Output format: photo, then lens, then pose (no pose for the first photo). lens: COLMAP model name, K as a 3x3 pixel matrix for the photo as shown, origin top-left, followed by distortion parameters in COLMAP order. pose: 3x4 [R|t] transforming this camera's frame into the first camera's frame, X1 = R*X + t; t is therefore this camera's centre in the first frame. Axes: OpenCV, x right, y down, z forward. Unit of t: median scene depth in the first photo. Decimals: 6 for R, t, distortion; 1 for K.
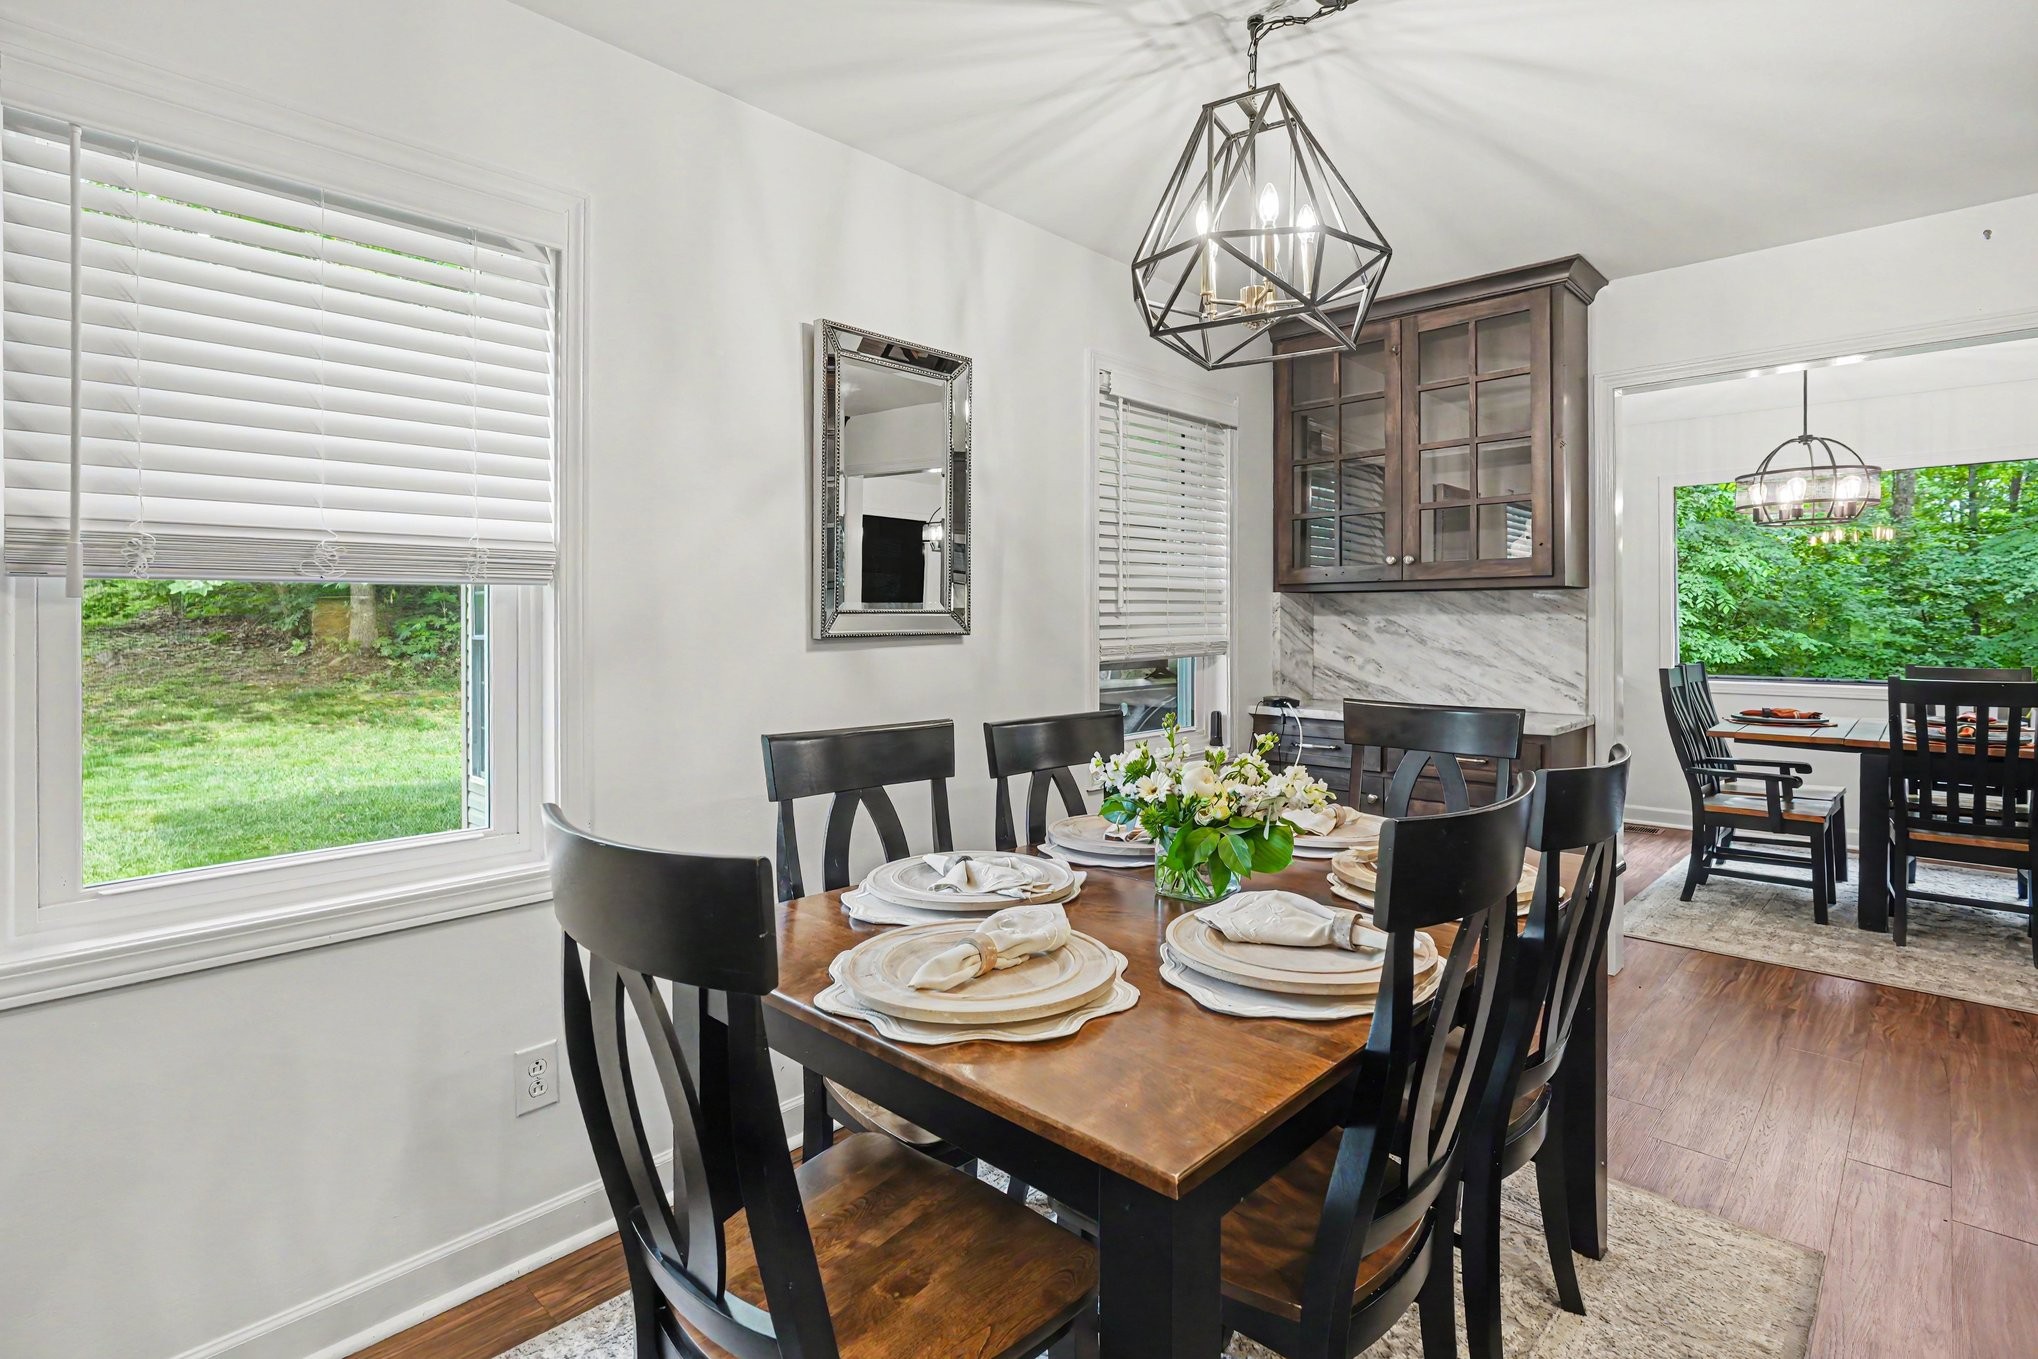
lens RADIAL K [[1000.4, 0, 1017.0], [0, 1000.4, 624.5], [0, 0, 1]] dist [0.000866, 0.001284]
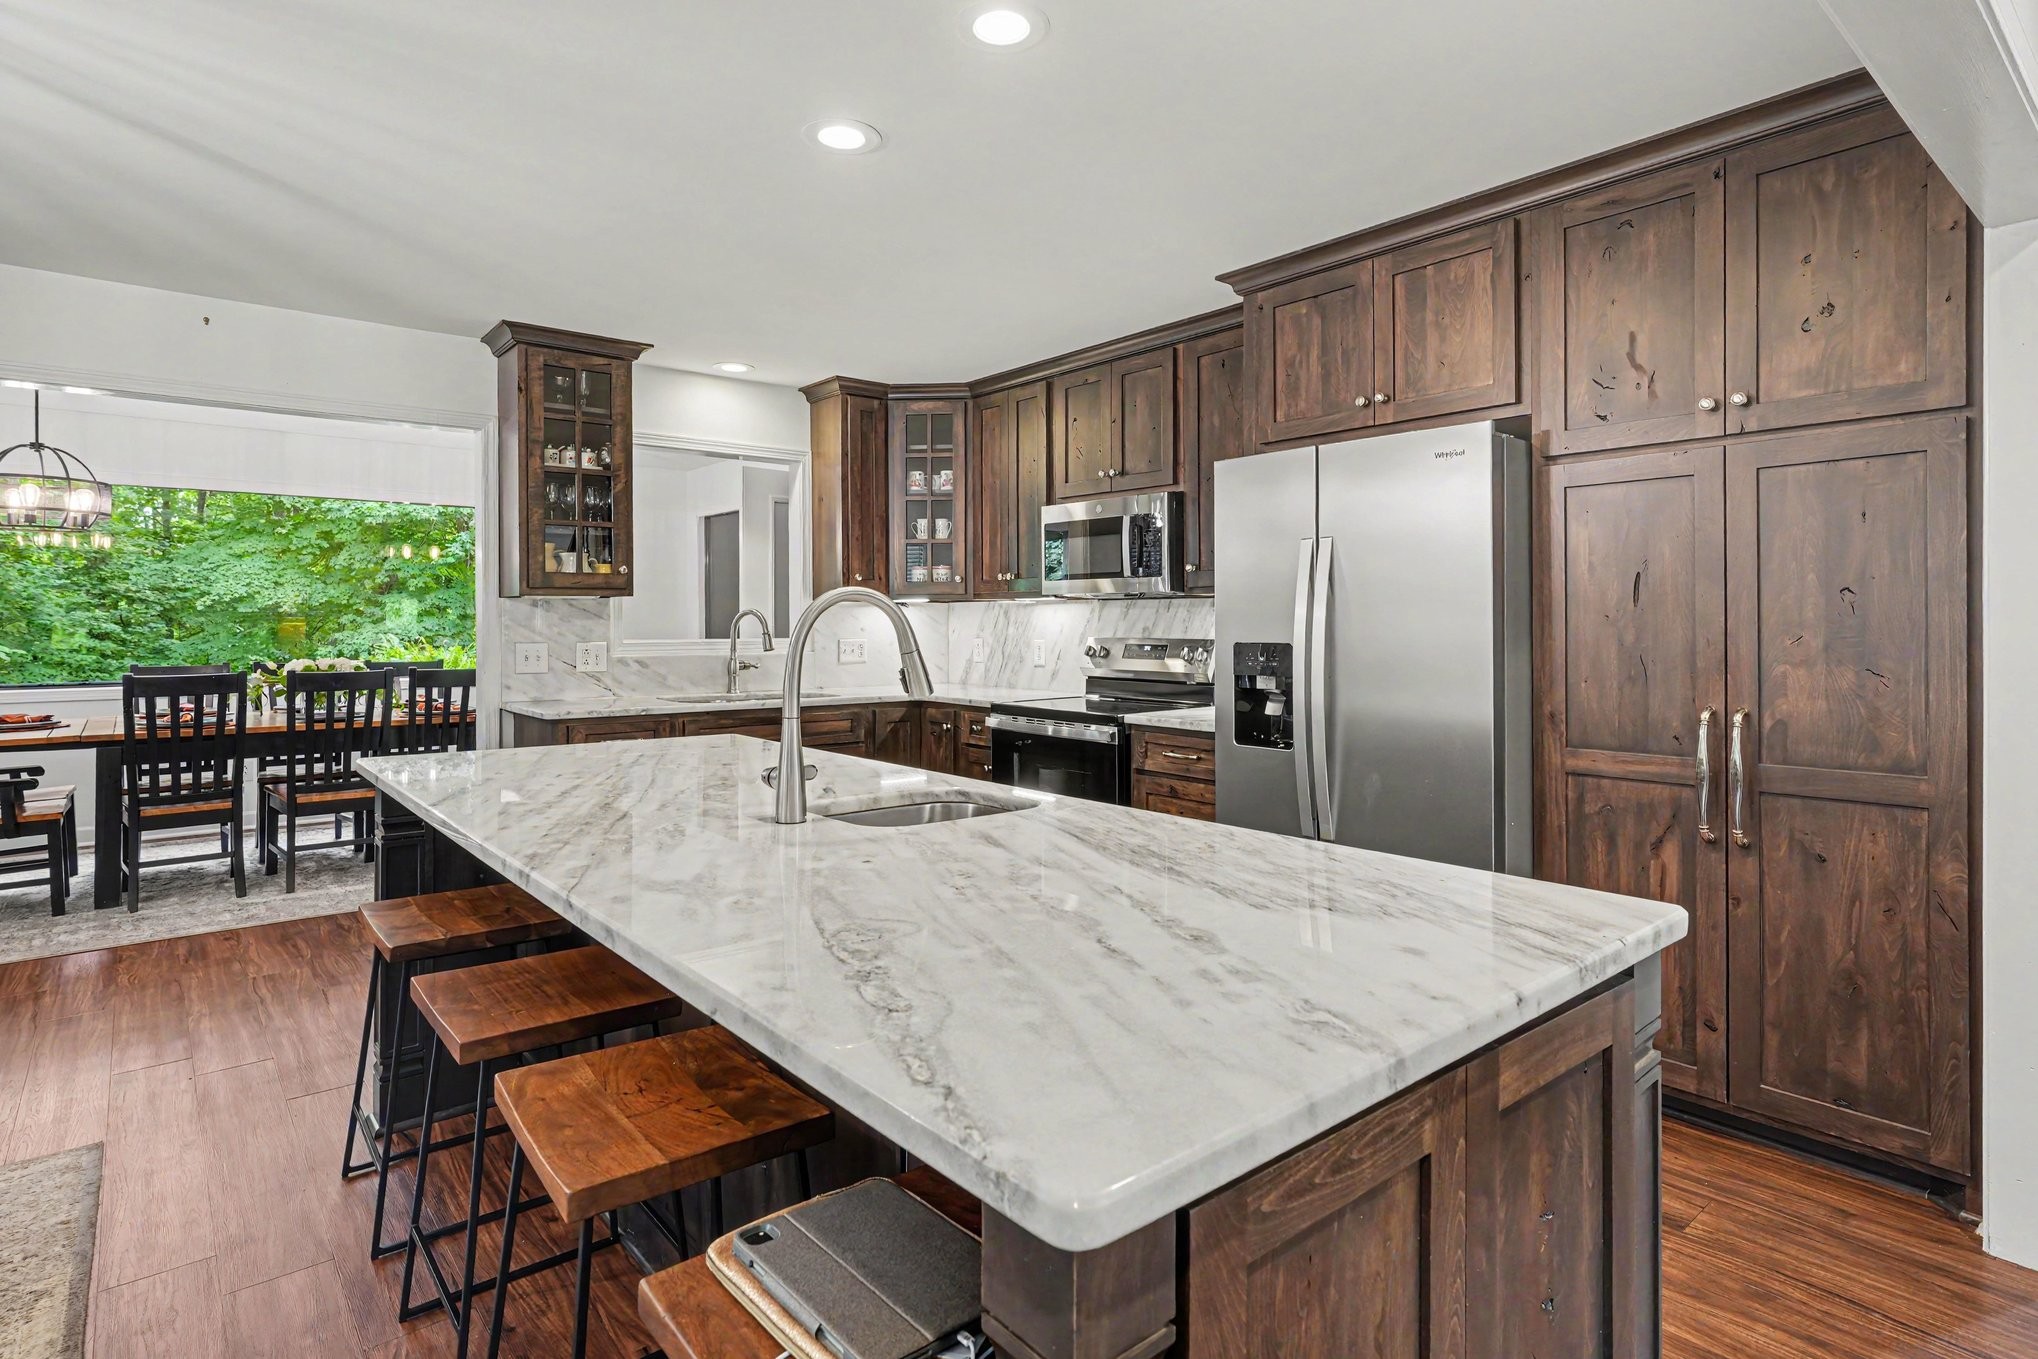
lens RADIAL K [[1035.5, 0, 995.0], [0, 1035.5, 620.0], [0, 0, 1]] dist [0.001593, 0.000364]
pose [[0.134524, 0.002907, 0.990906, -0.140824], [0.006056, 0.999975, -0.003756, 0.000815], [-0.990892, 0.006506, 0.134503, -0.116675]]
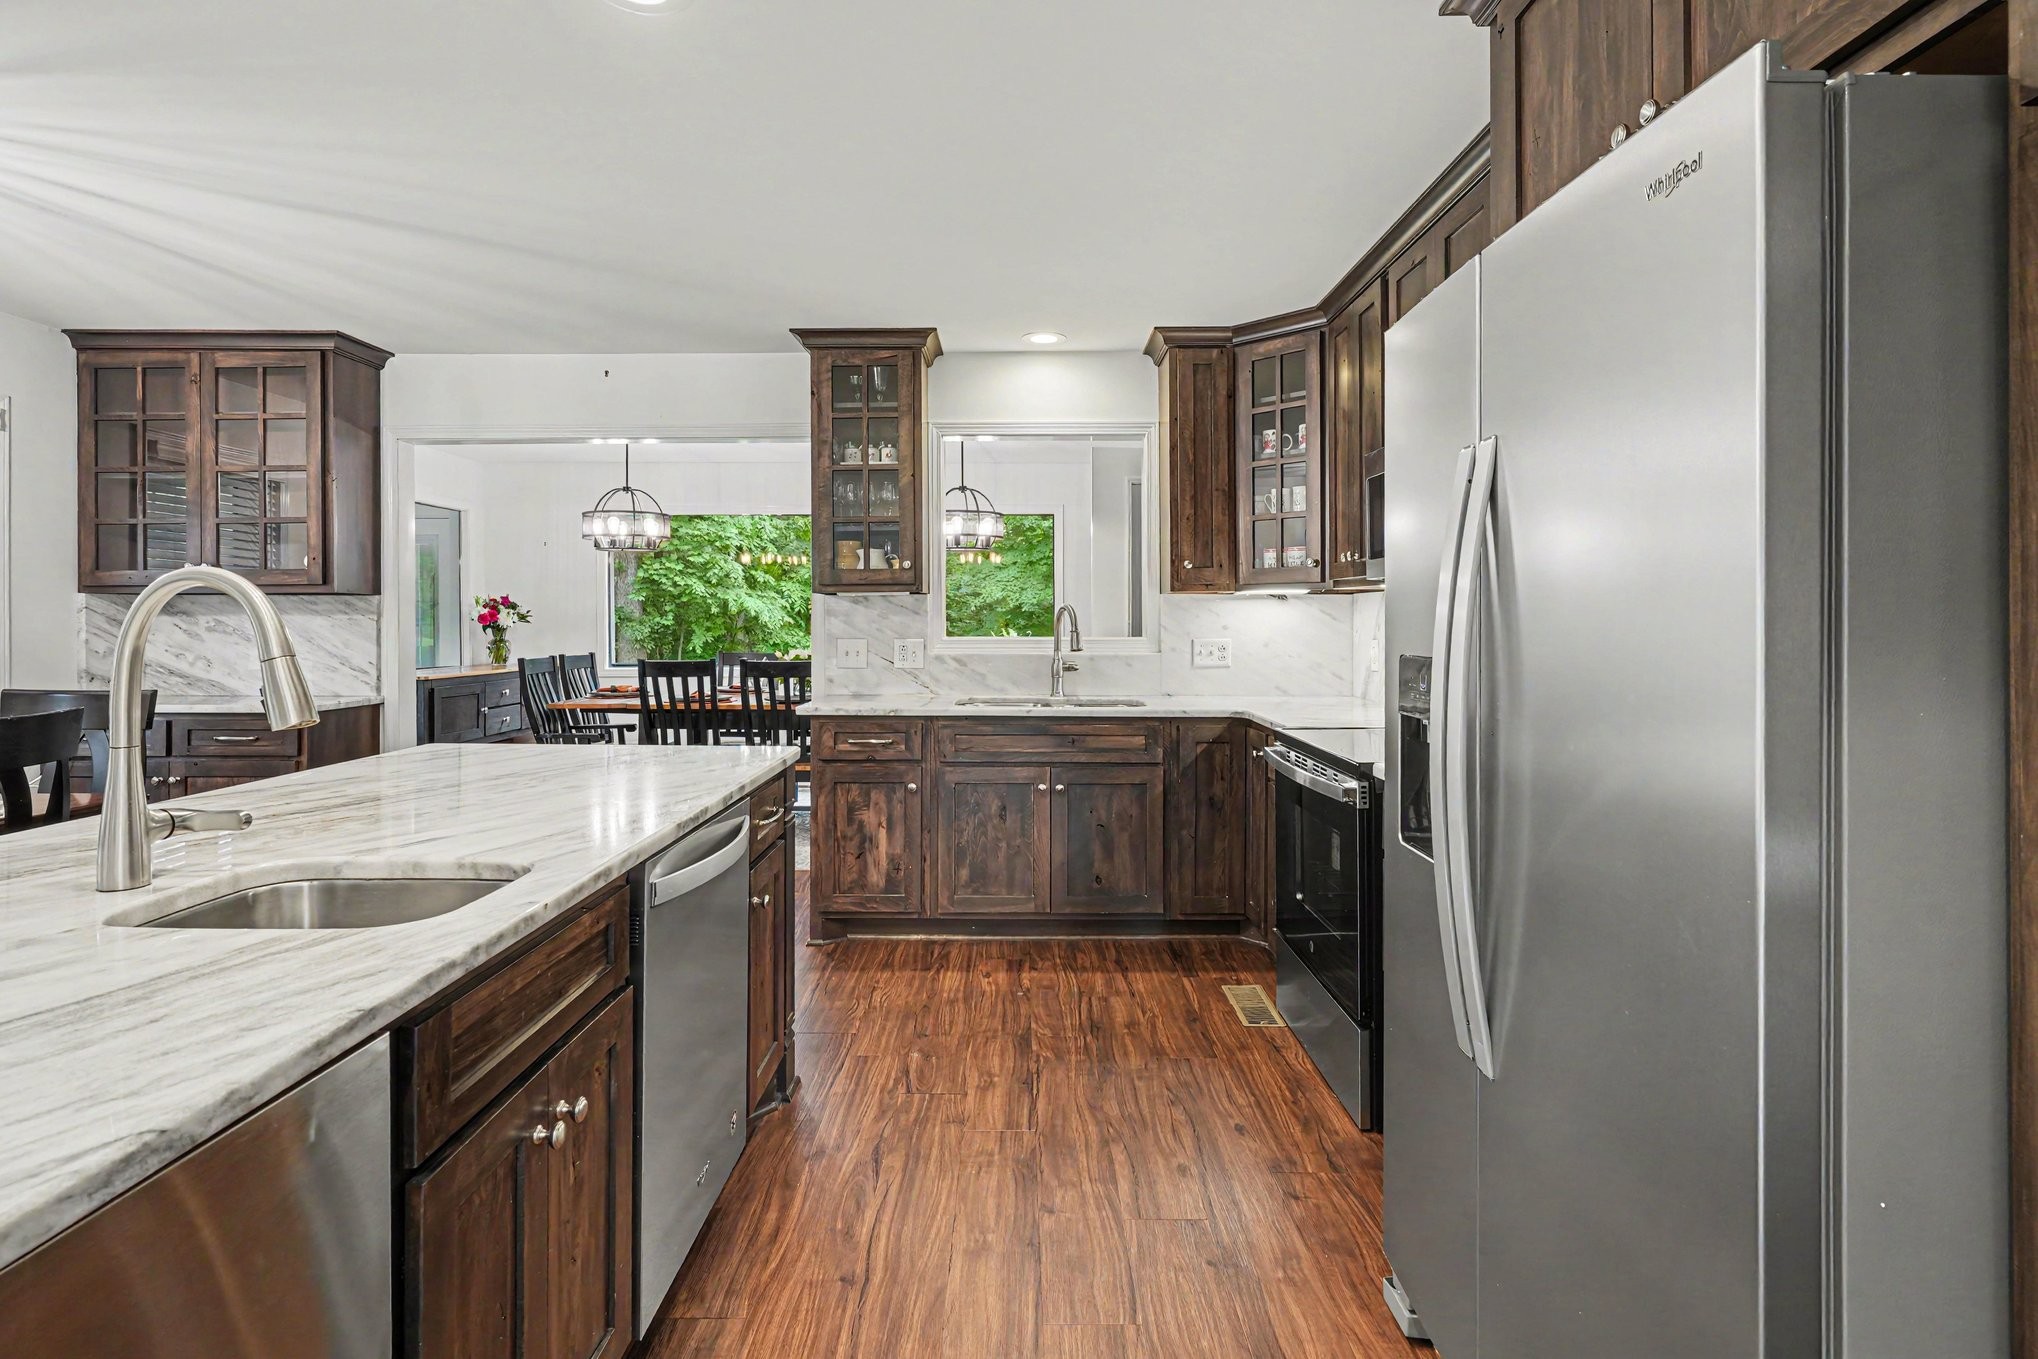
lens RADIAL K [[1000.4, 0, 1017.0], [0, 1000.4, 624.5], [0, 0, 1]] dist [0.000866, 0.001284]
pose [[0.735101, -0.002622, 0.677952, 0.267186], [0.003136, 0.999995, 0.000467, 0.002503], [-0.677950, 0.001782, 0.735106, -0.408978]]
